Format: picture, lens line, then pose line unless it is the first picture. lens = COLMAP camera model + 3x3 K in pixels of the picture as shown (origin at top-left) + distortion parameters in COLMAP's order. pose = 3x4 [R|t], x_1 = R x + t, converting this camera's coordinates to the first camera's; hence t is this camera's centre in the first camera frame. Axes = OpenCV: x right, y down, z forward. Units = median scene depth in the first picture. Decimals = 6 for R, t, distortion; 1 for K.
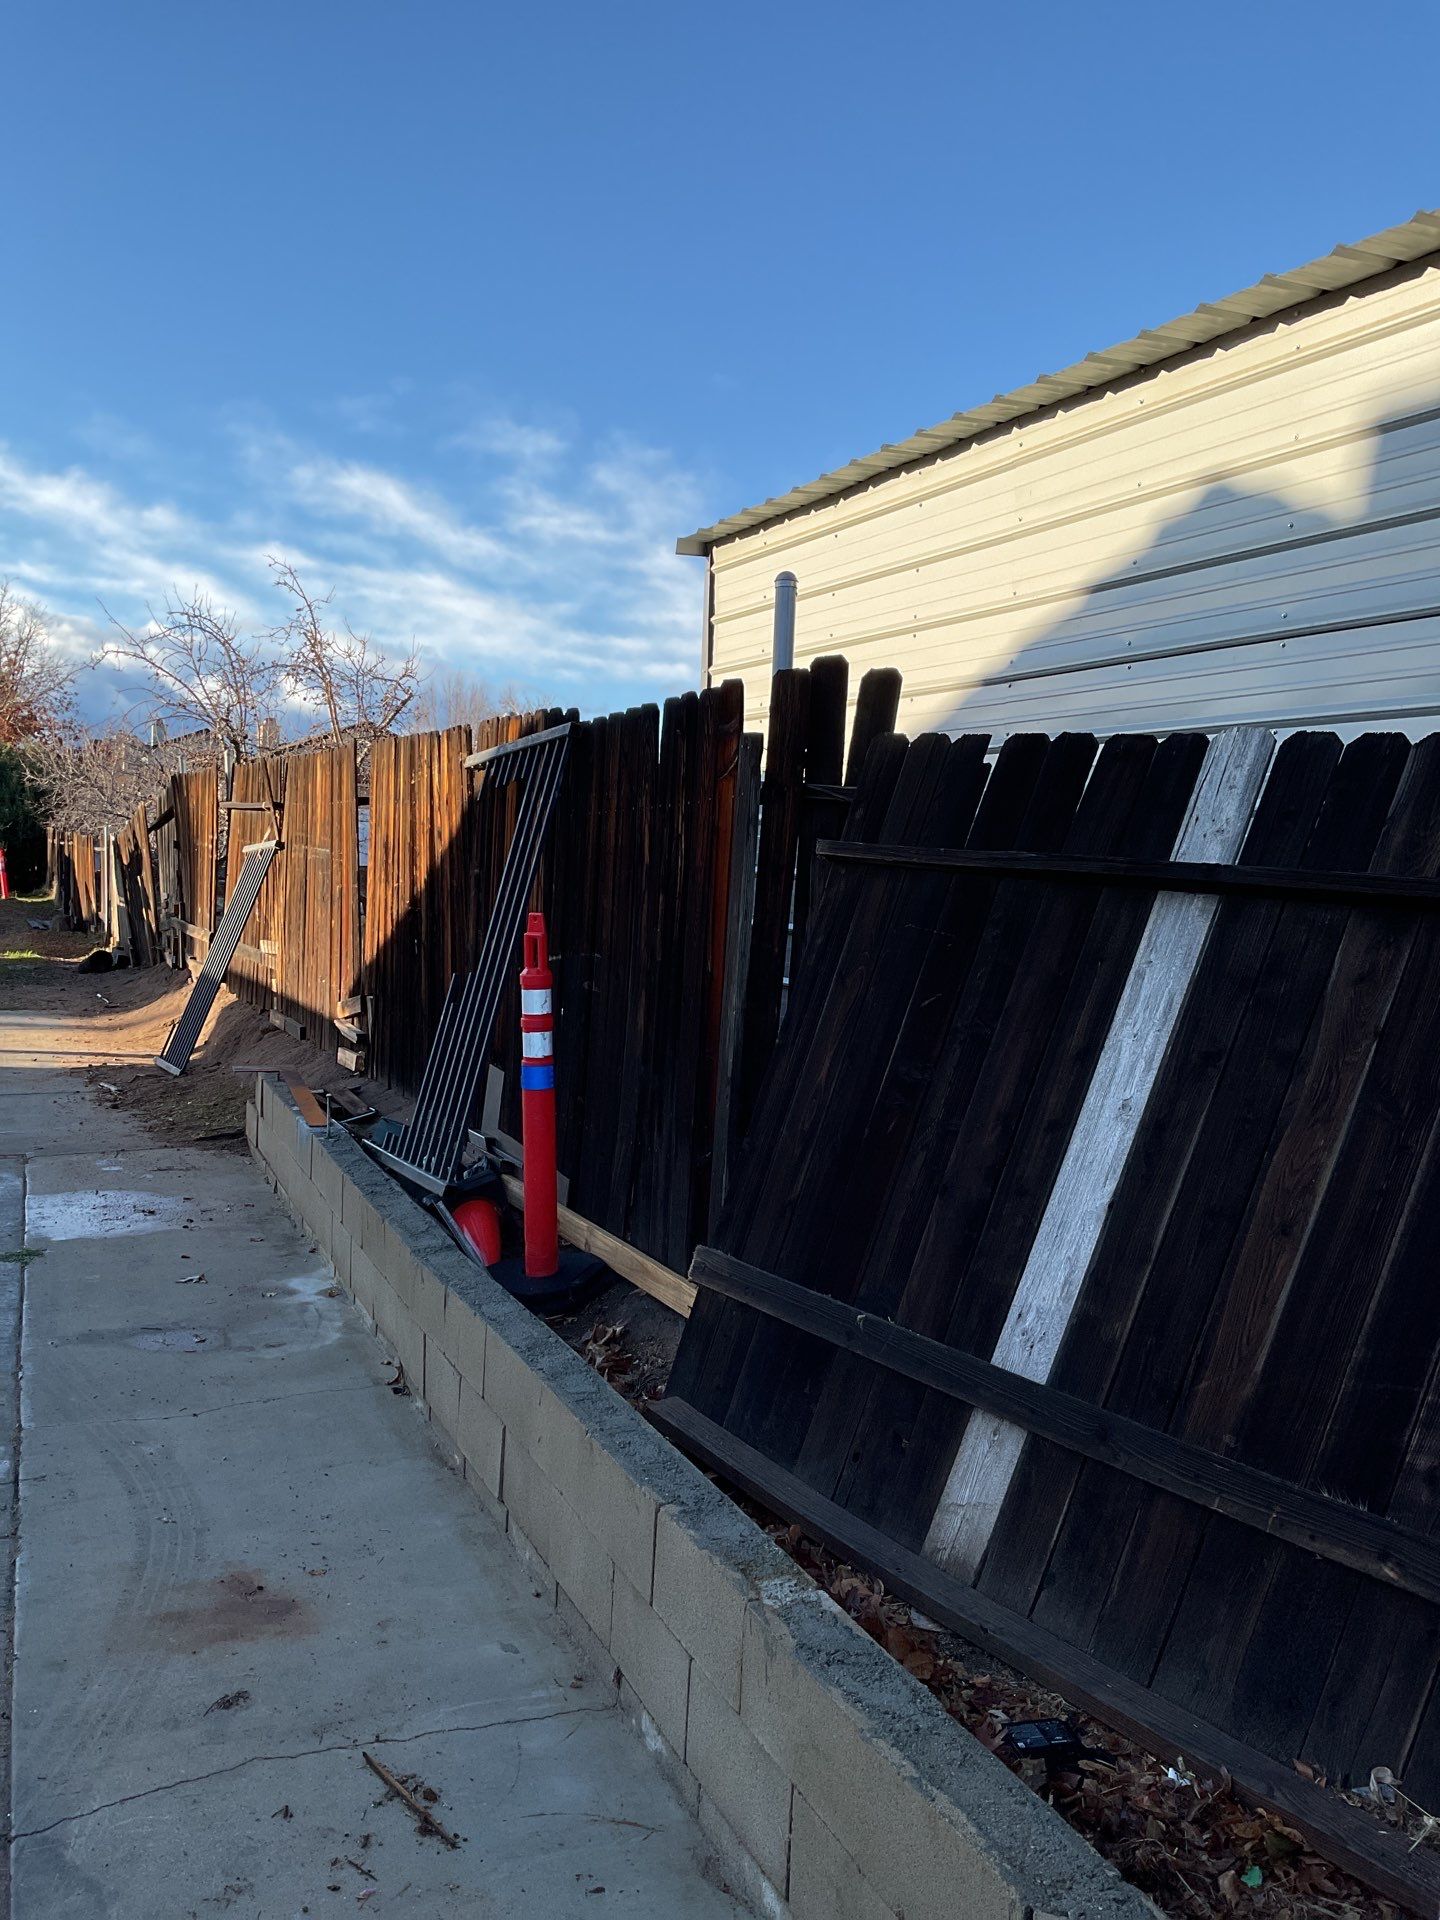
lens RADIAL K [[1557.3, 0, 723.4], [0, 1557.3, 951.9], [0, 0, 1]] dist [0.090012, -0.137815]
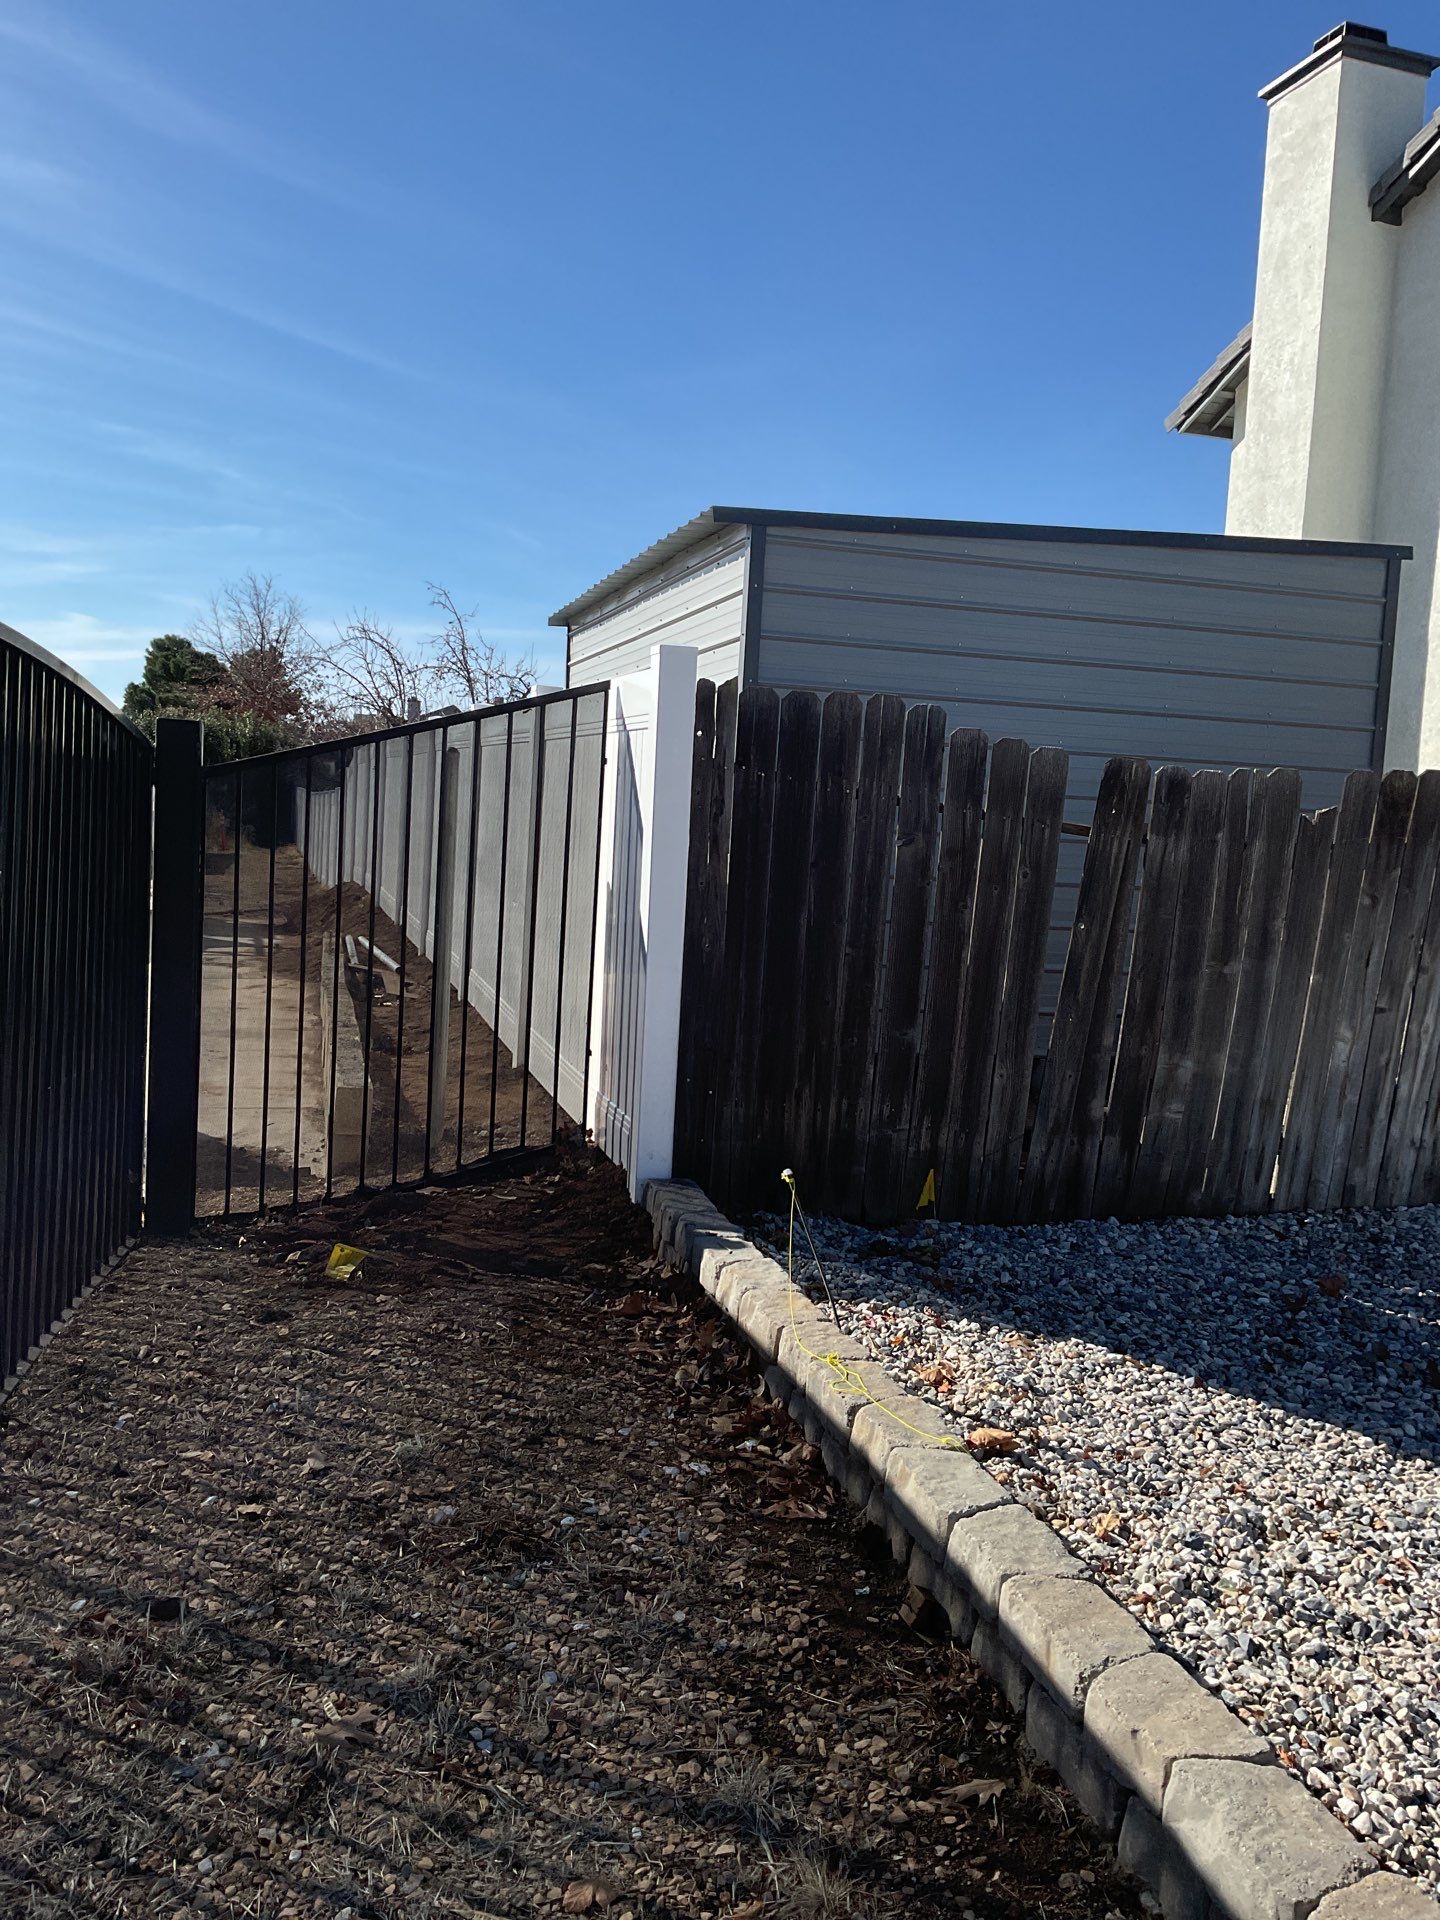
lens RADIAL K [[1557.3, 0, 723.9], [0, 1557.3, 960.0], [0, 0, 1]] dist [0.090012, -0.137815]
pose [[0.987503, 0.030350, -0.154651, 0.177606], [-0.027098, 0.999366, 0.023093, 0.026339], [0.155254, -0.018613, 0.987699, -0.268635]]
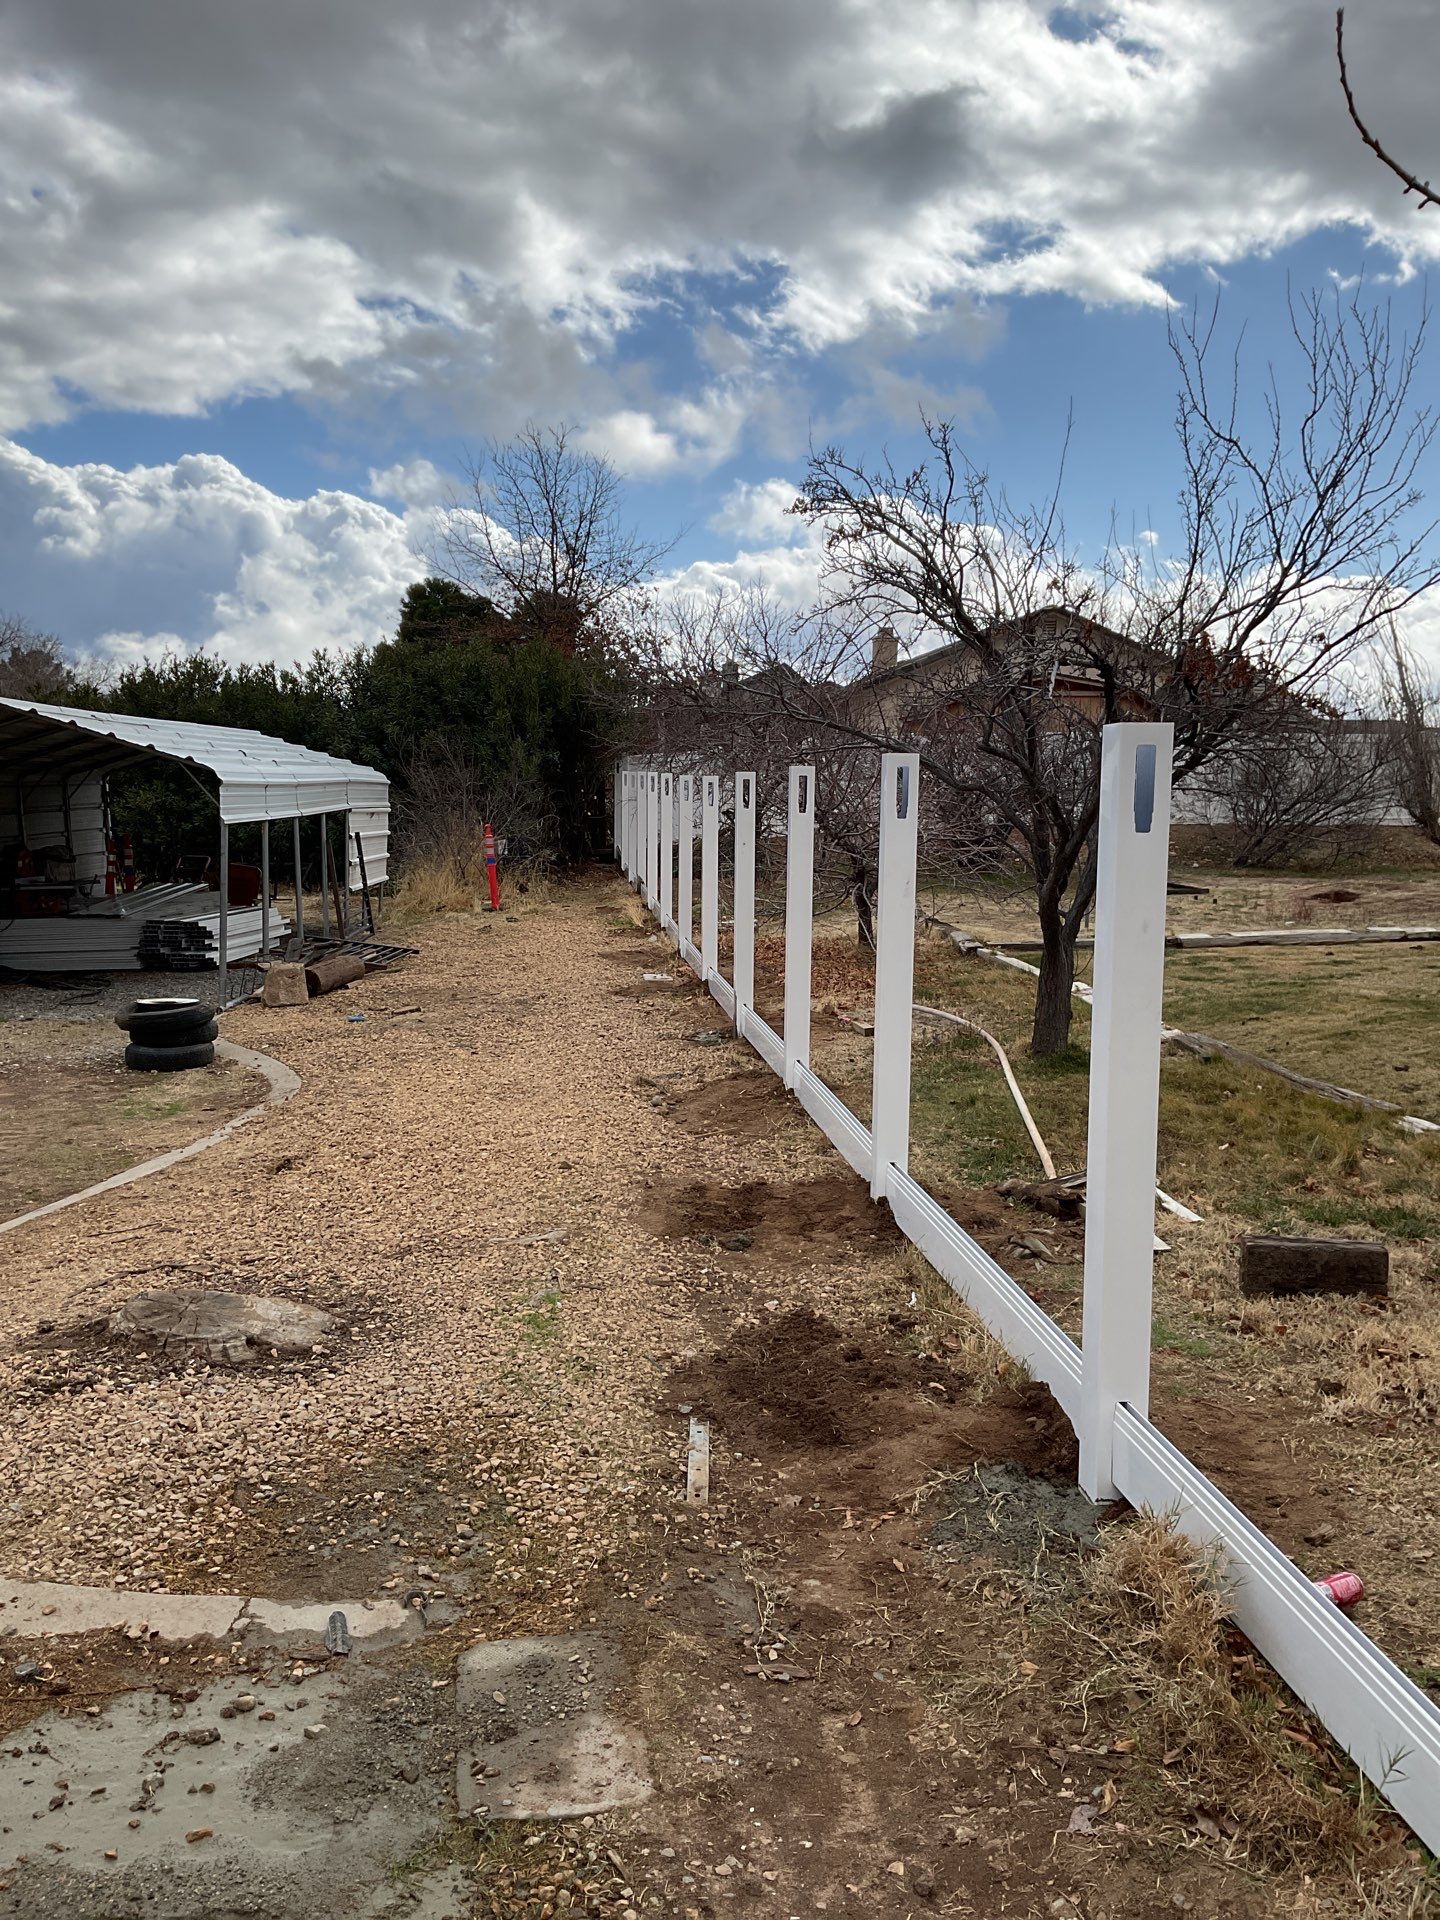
lens RADIAL K [[1557.3, 0, 724.6], [0, 1557.3, 969.8], [0, 0, 1]] dist [0.090012, -0.137815]
pose [[0.944487, 0.007072, -0.328472, -0.449176], [0.007896, 0.998991, 0.044213, -0.075370], [0.328453, -0.044352, 0.943478, 1.025416]]
